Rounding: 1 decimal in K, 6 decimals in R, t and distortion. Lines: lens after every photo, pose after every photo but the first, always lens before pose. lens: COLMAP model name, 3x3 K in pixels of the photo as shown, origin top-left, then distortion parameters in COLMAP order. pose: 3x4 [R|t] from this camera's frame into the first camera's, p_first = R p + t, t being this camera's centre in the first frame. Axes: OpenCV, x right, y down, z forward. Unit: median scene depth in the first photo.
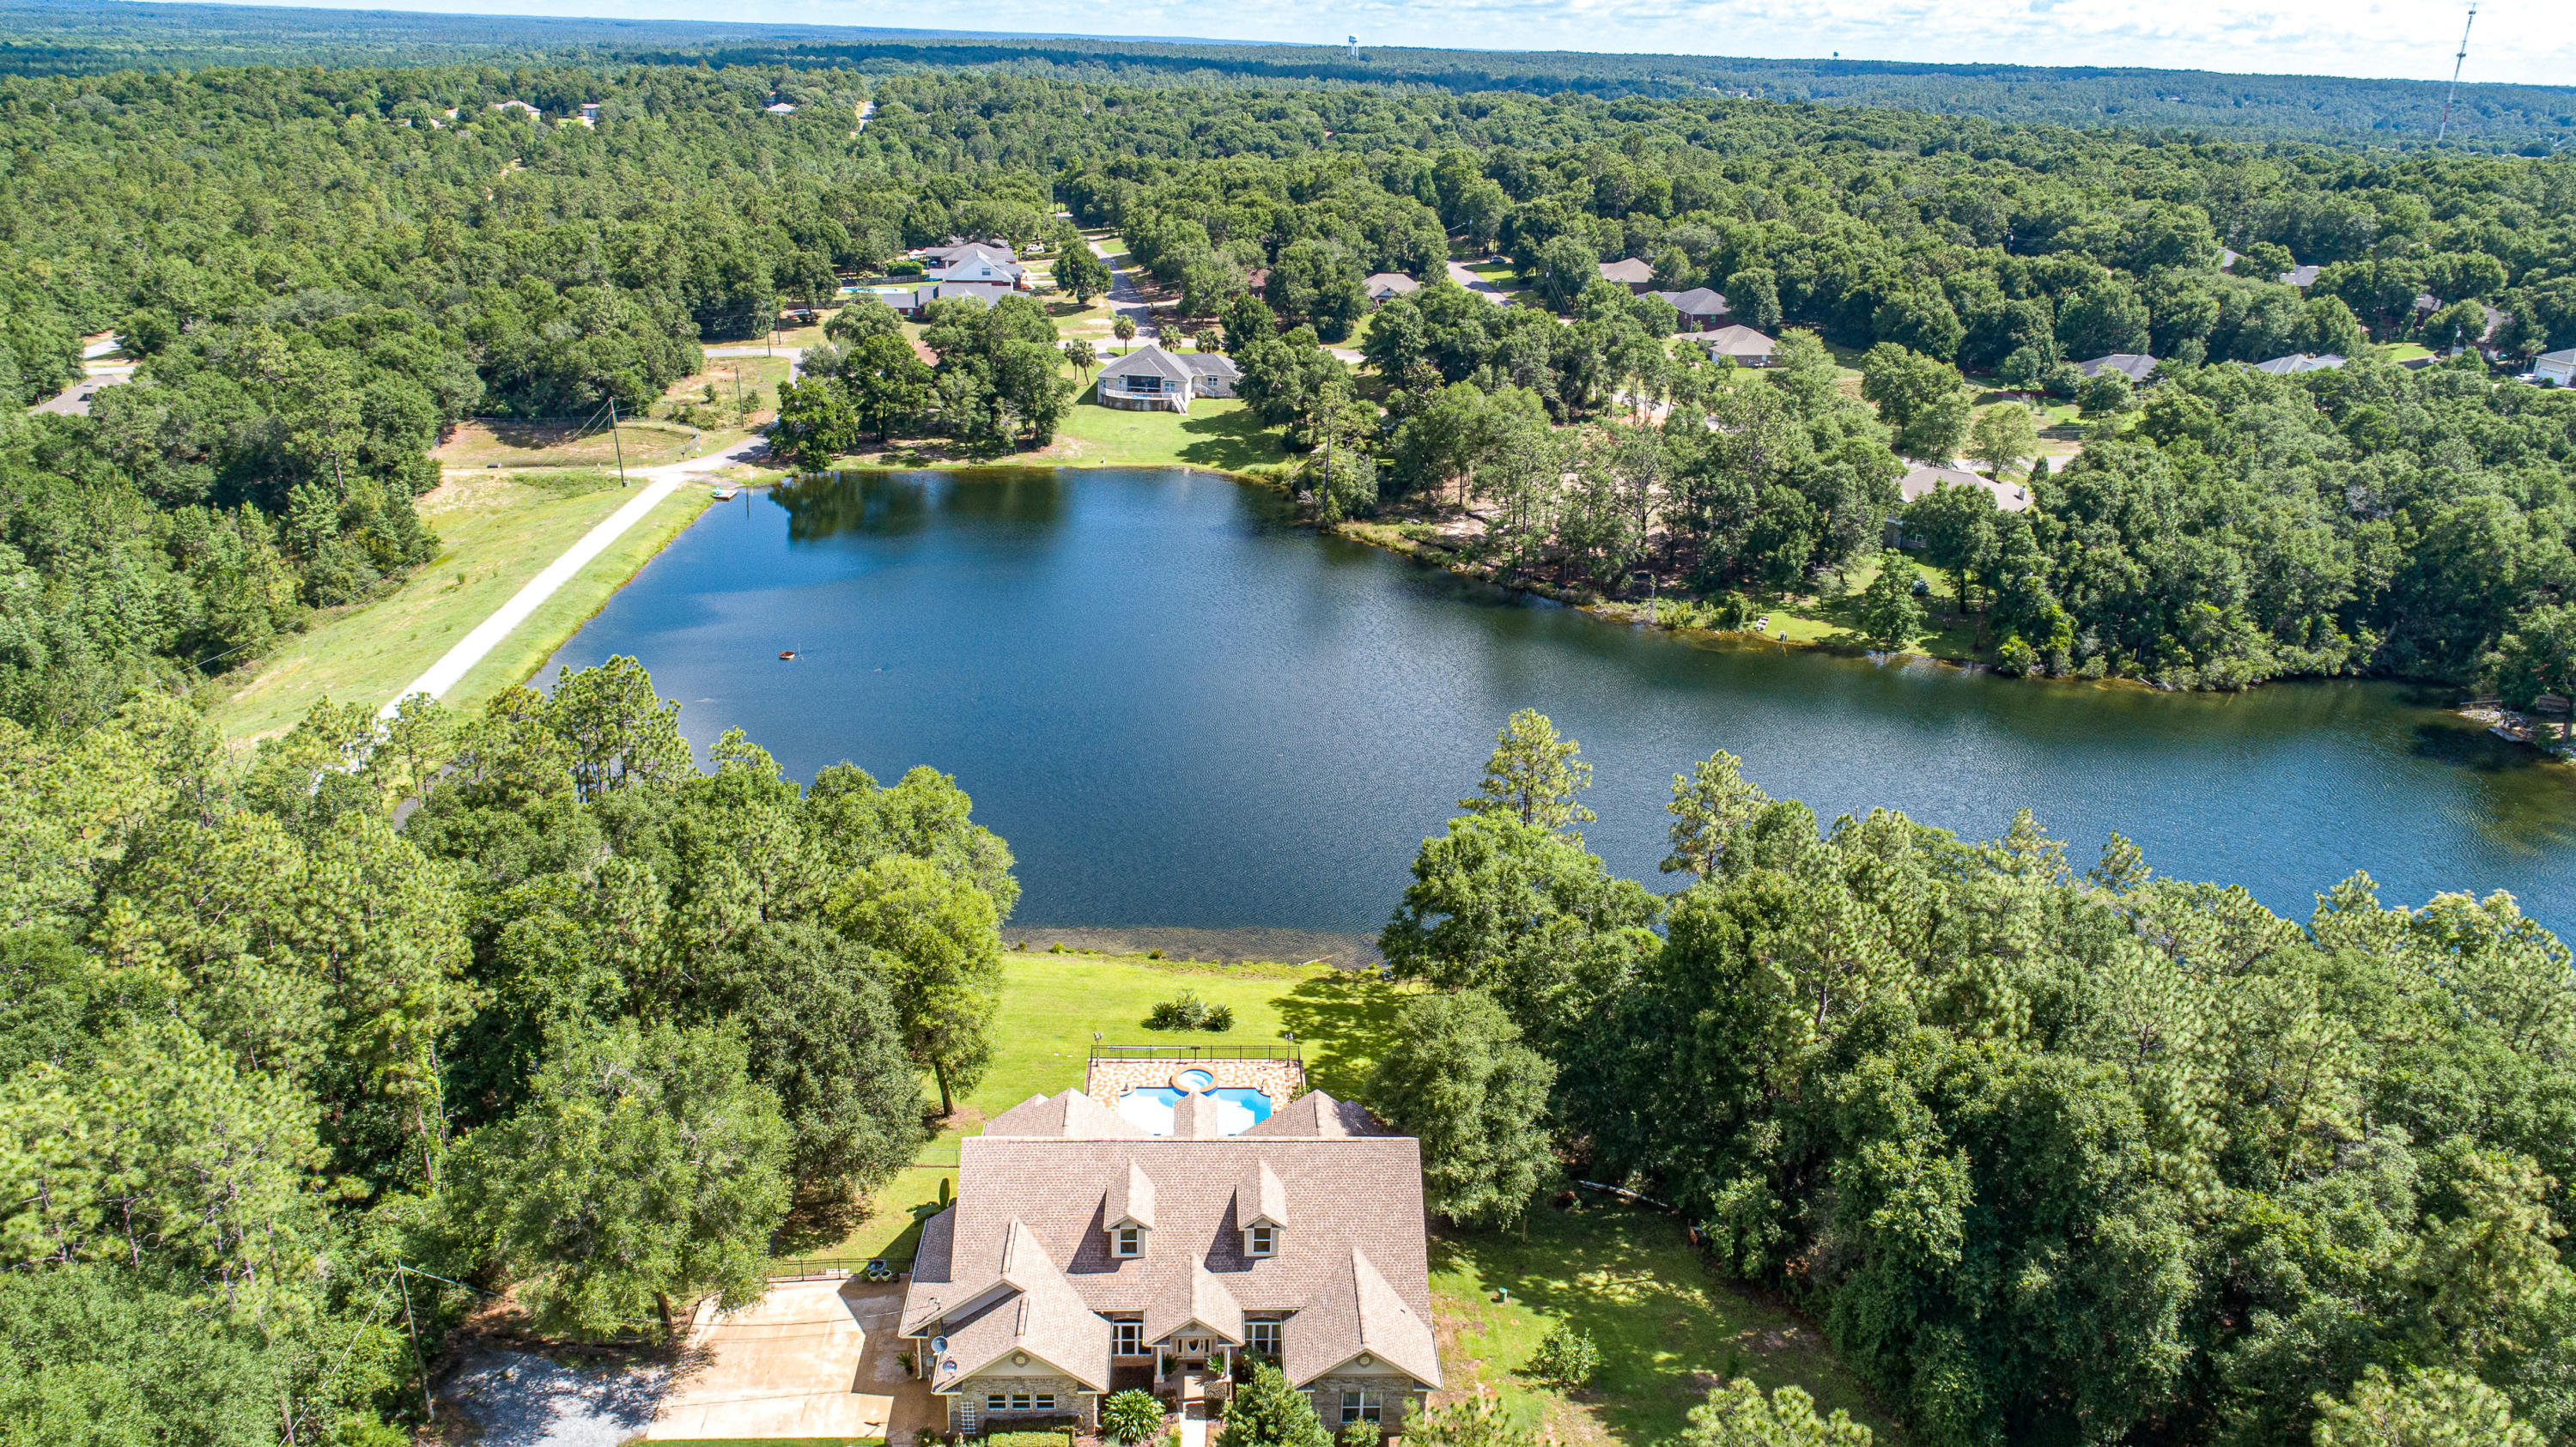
lens RADIAL K [[1784.8, 0, 1289.1], [0, 1784.8, 727.0], [0, 0, 1]] dist [-0.011818, 0.009232]
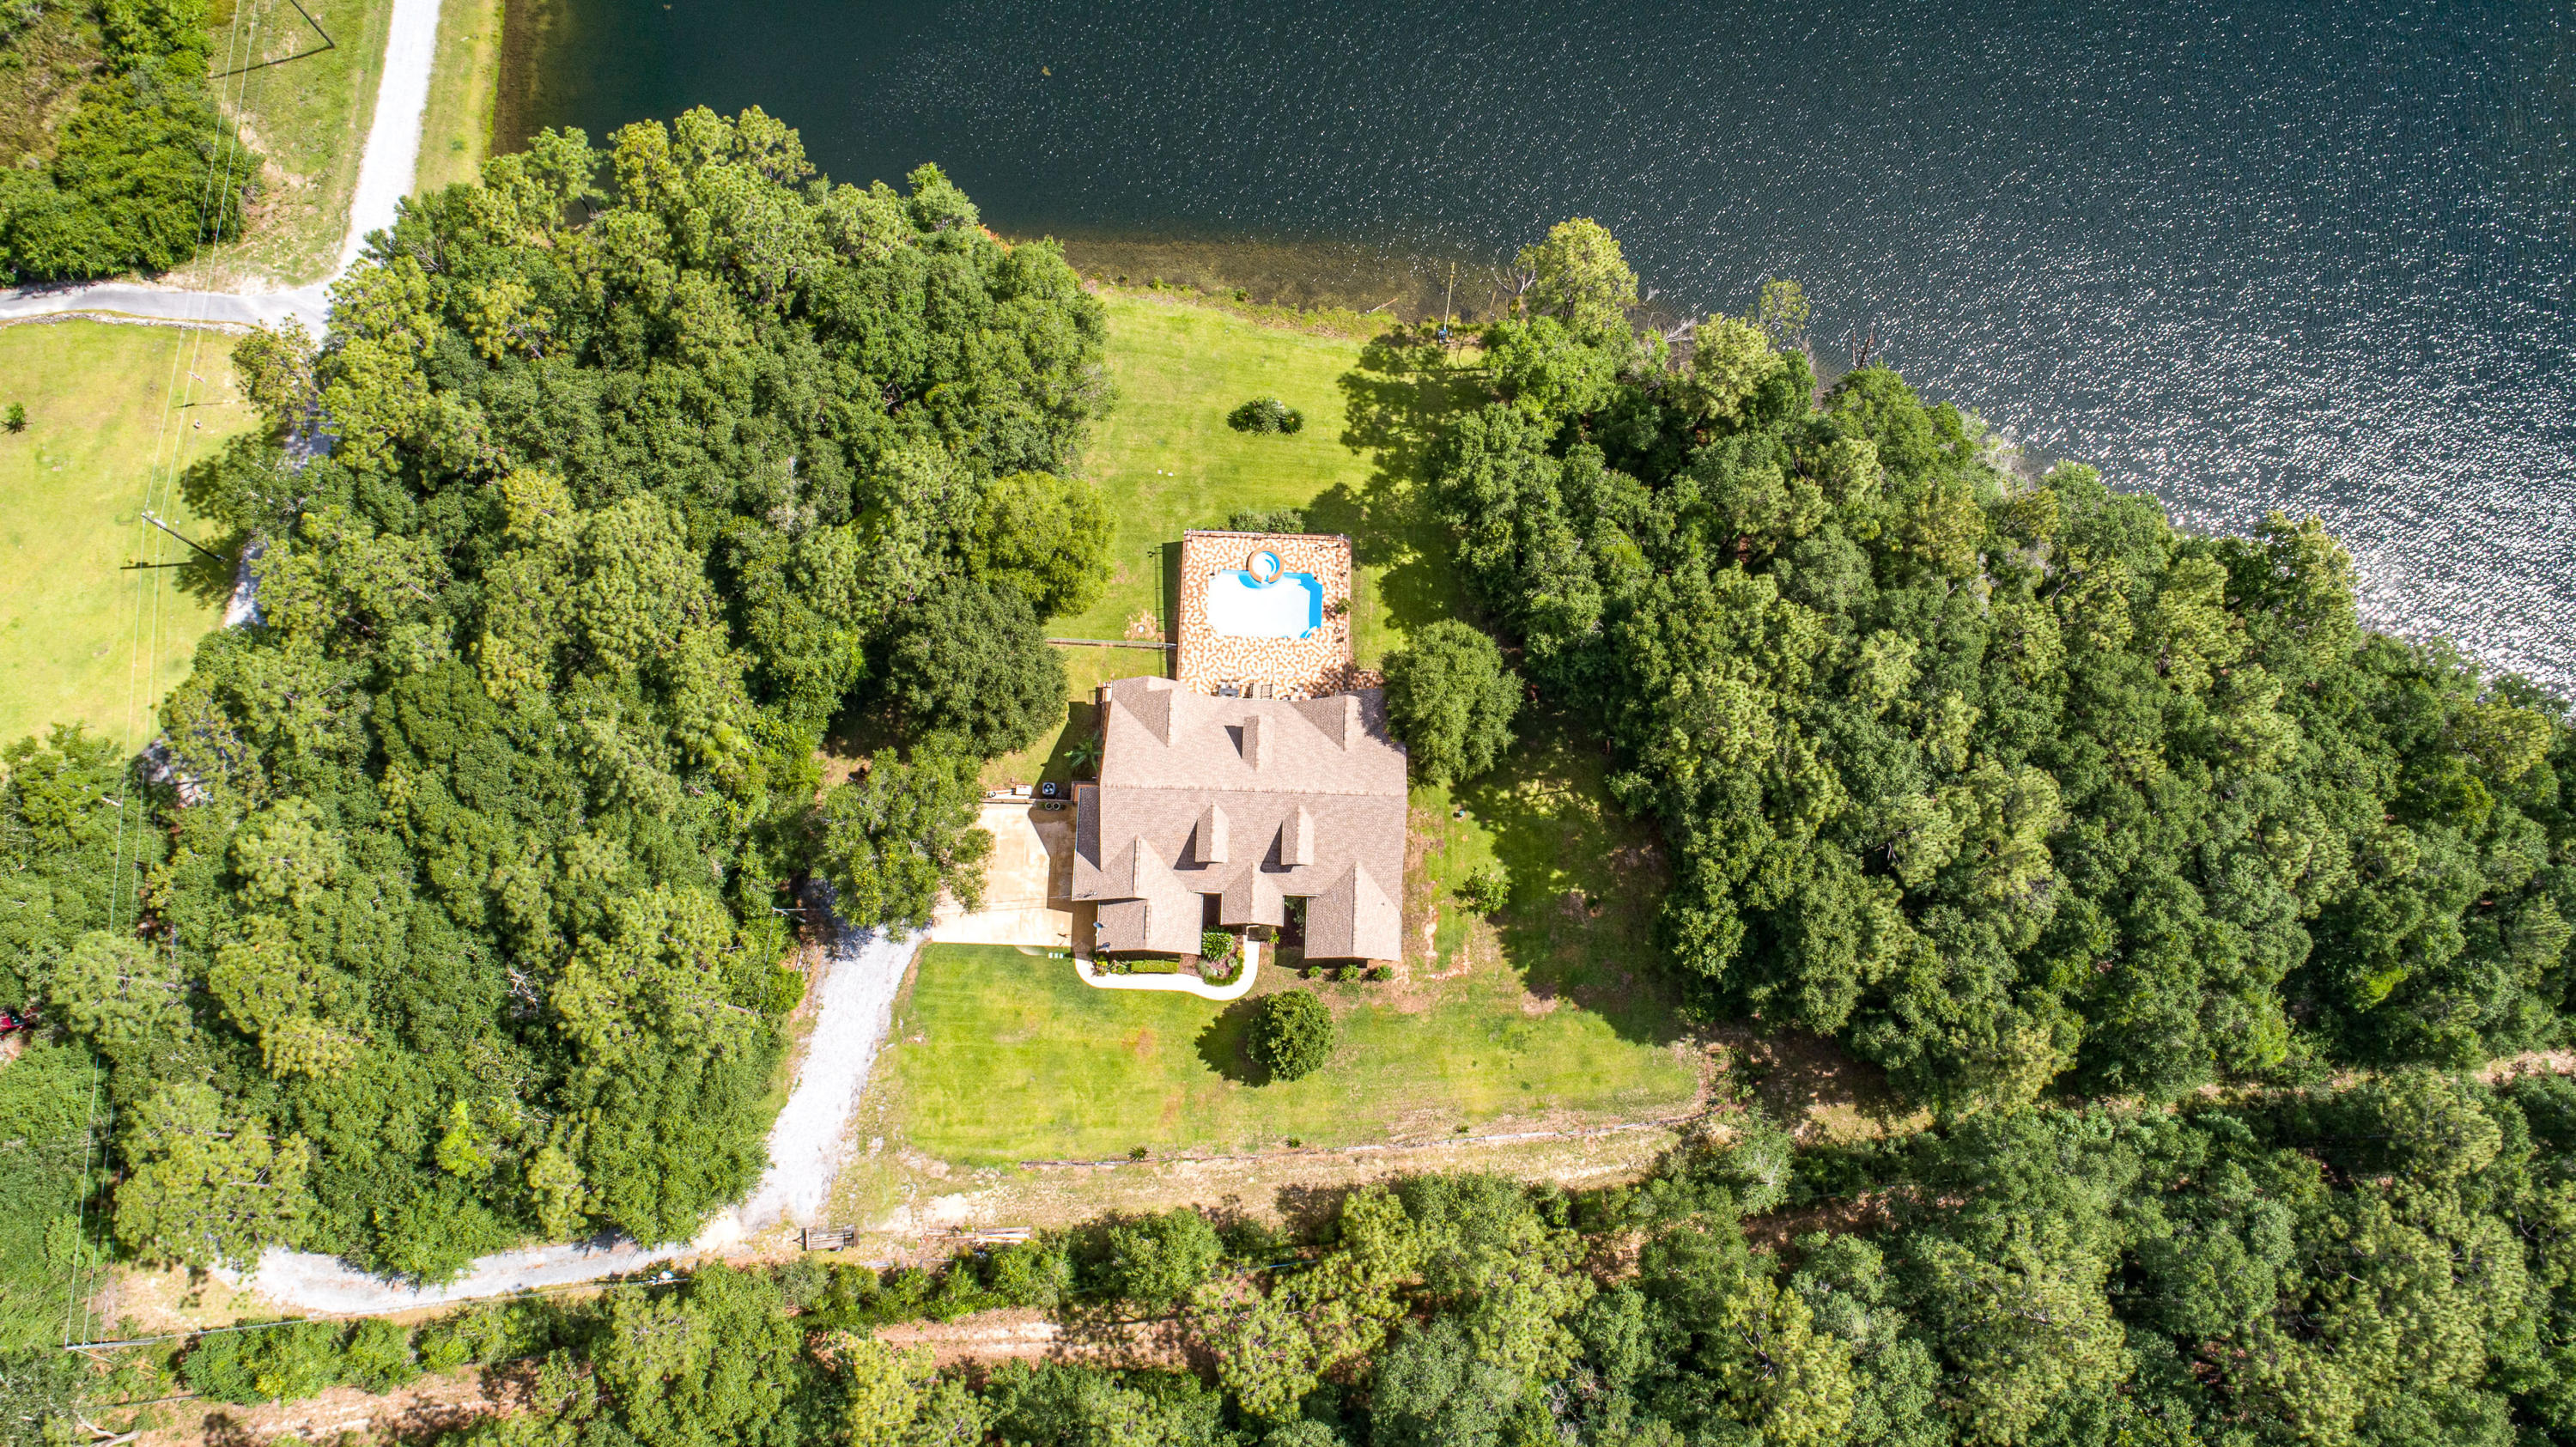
lens RADIAL K [[1788.8, 0, 1290.5], [0, 1788.8, 728.6], [0, 0, 1]] dist [-0.009032, 0.006147]
pose [[0.996737, 0.072556, -0.035379, 0.010586], [-0.011521, 0.561667, 0.827283, -0.437344], [0.079896, -0.824176, 0.560670, 0.089838]]
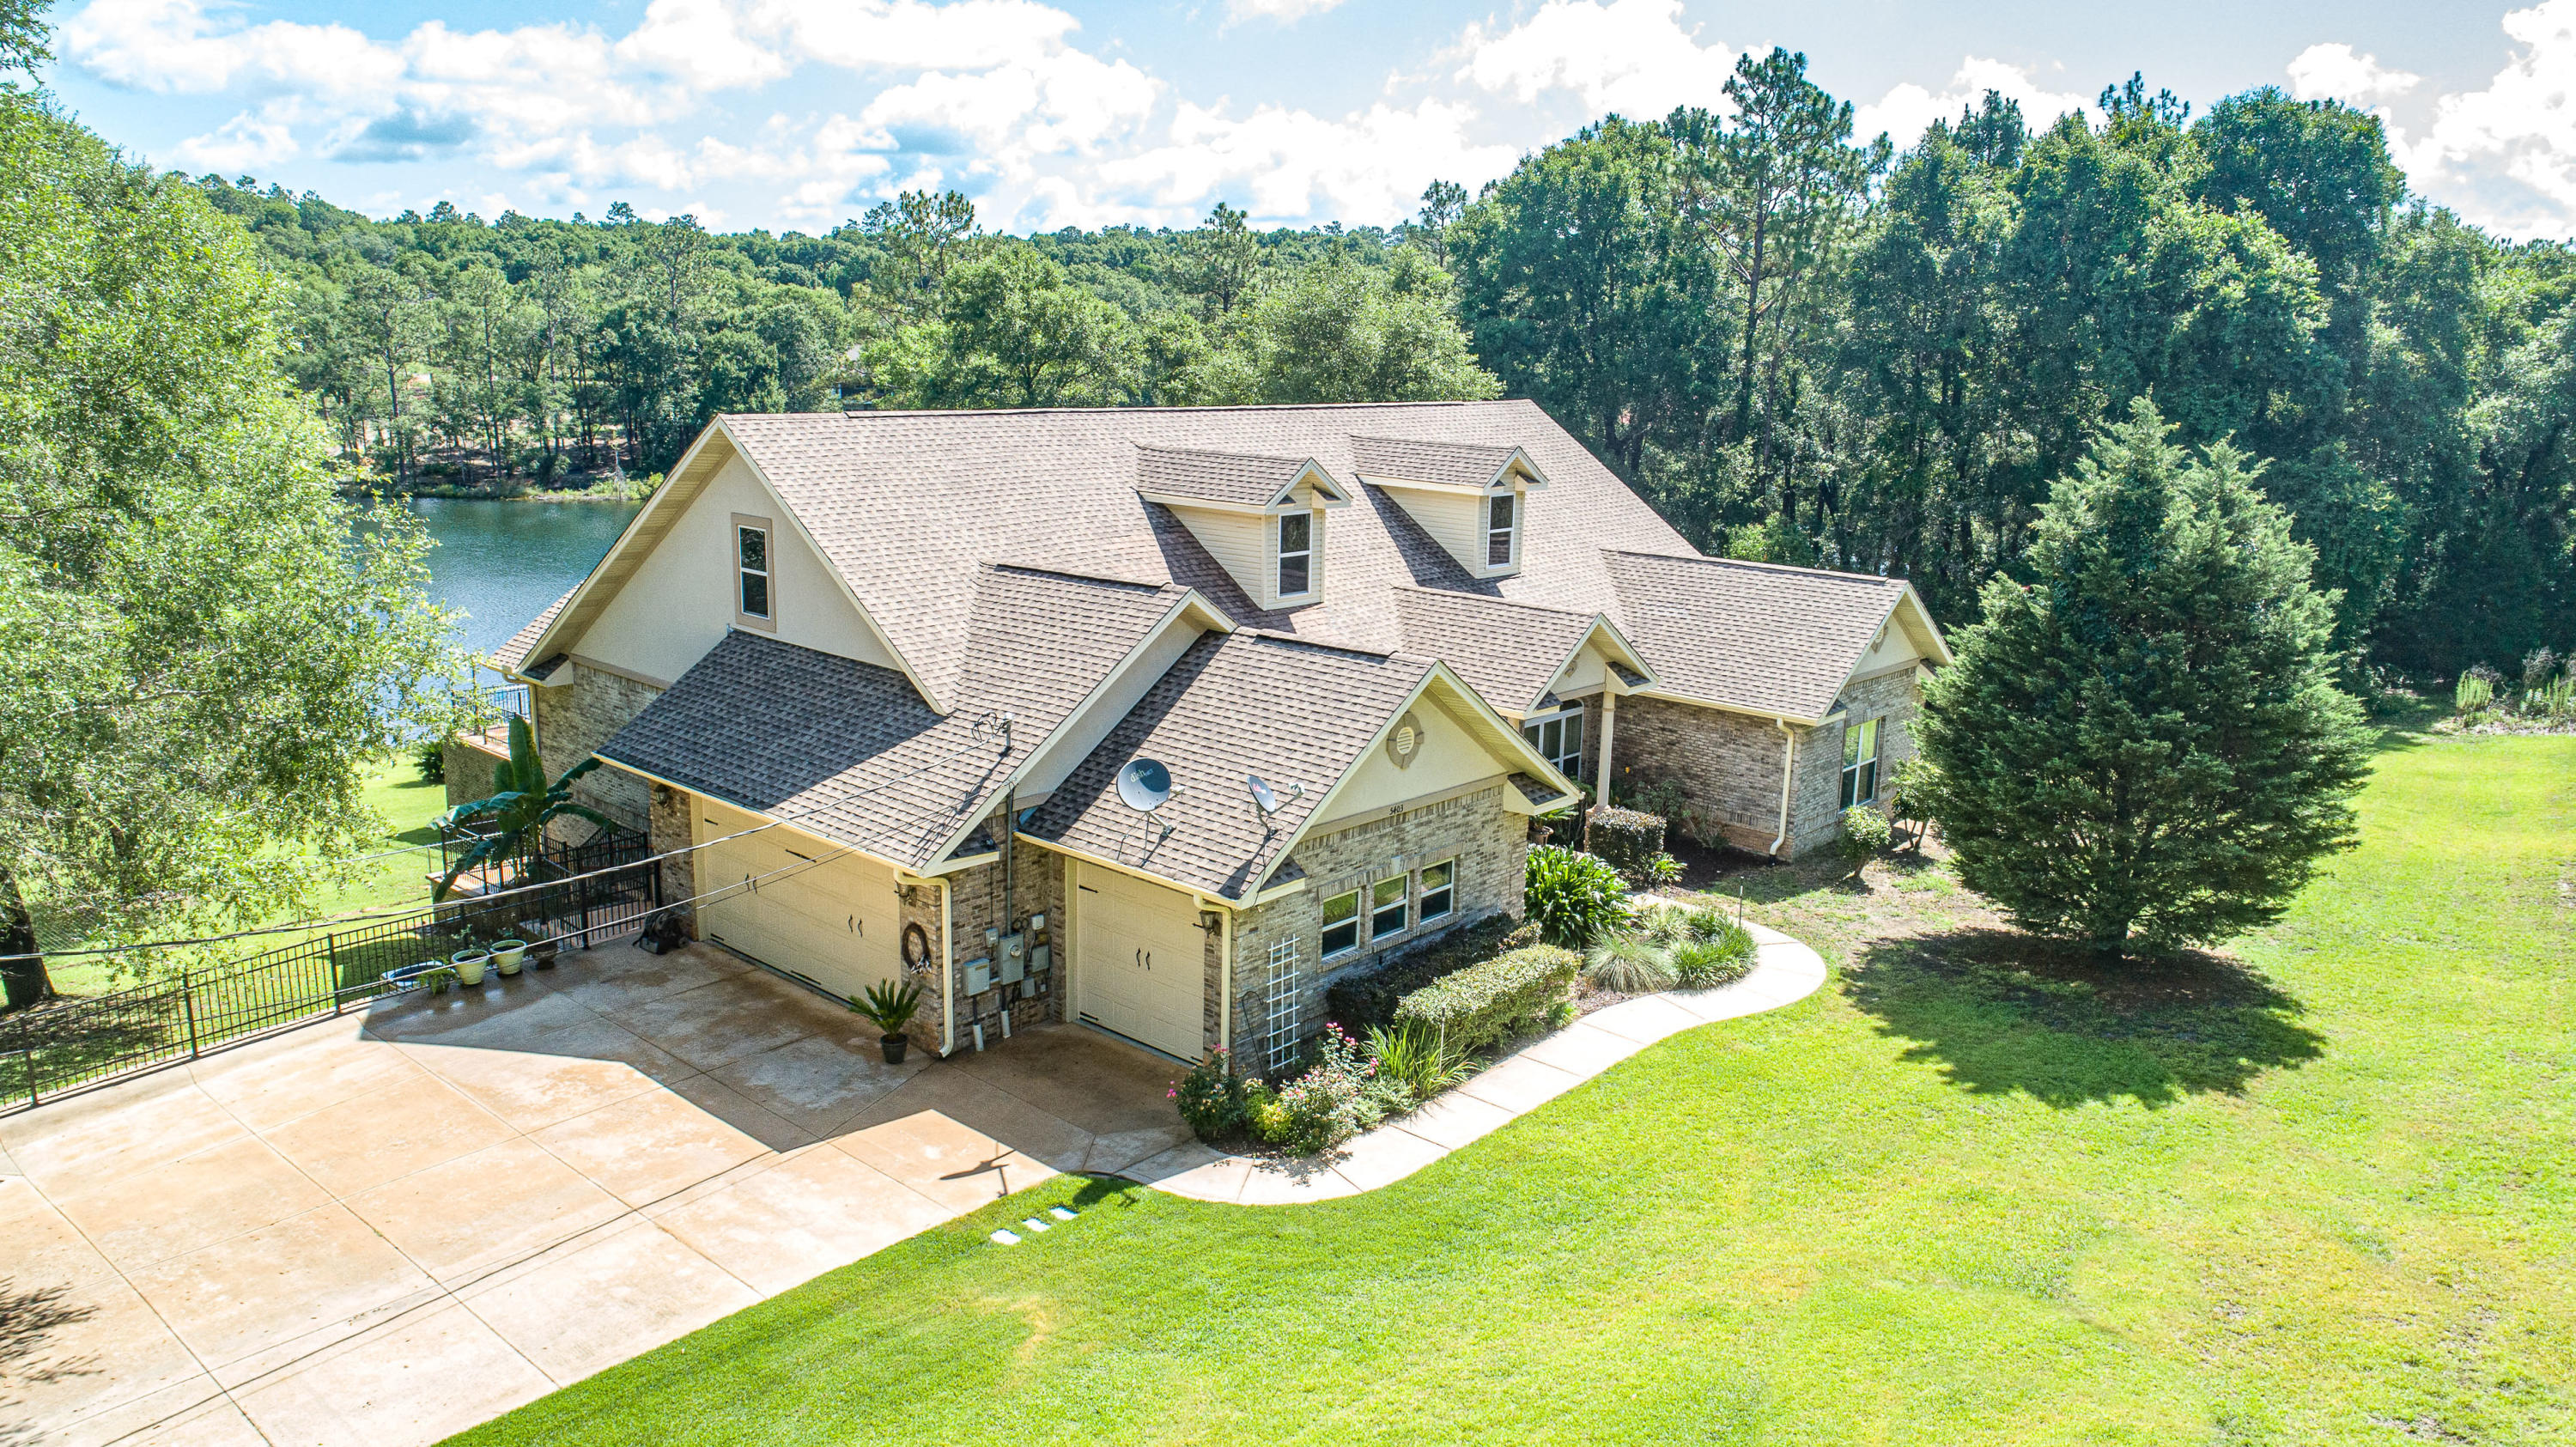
lens RADIAL K [[1769.5, 0, 1292.3], [0, 1769.5, 718.0], [0, 0, 1]] dist [-0.008372, 0.006950]
pose [[0.701637, -0.163431, 0.693539, -0.144876], [0.253082, 0.967035, -0.028157, 0.135141], [-0.666074, 0.195278, 0.719869, 0.299724]]
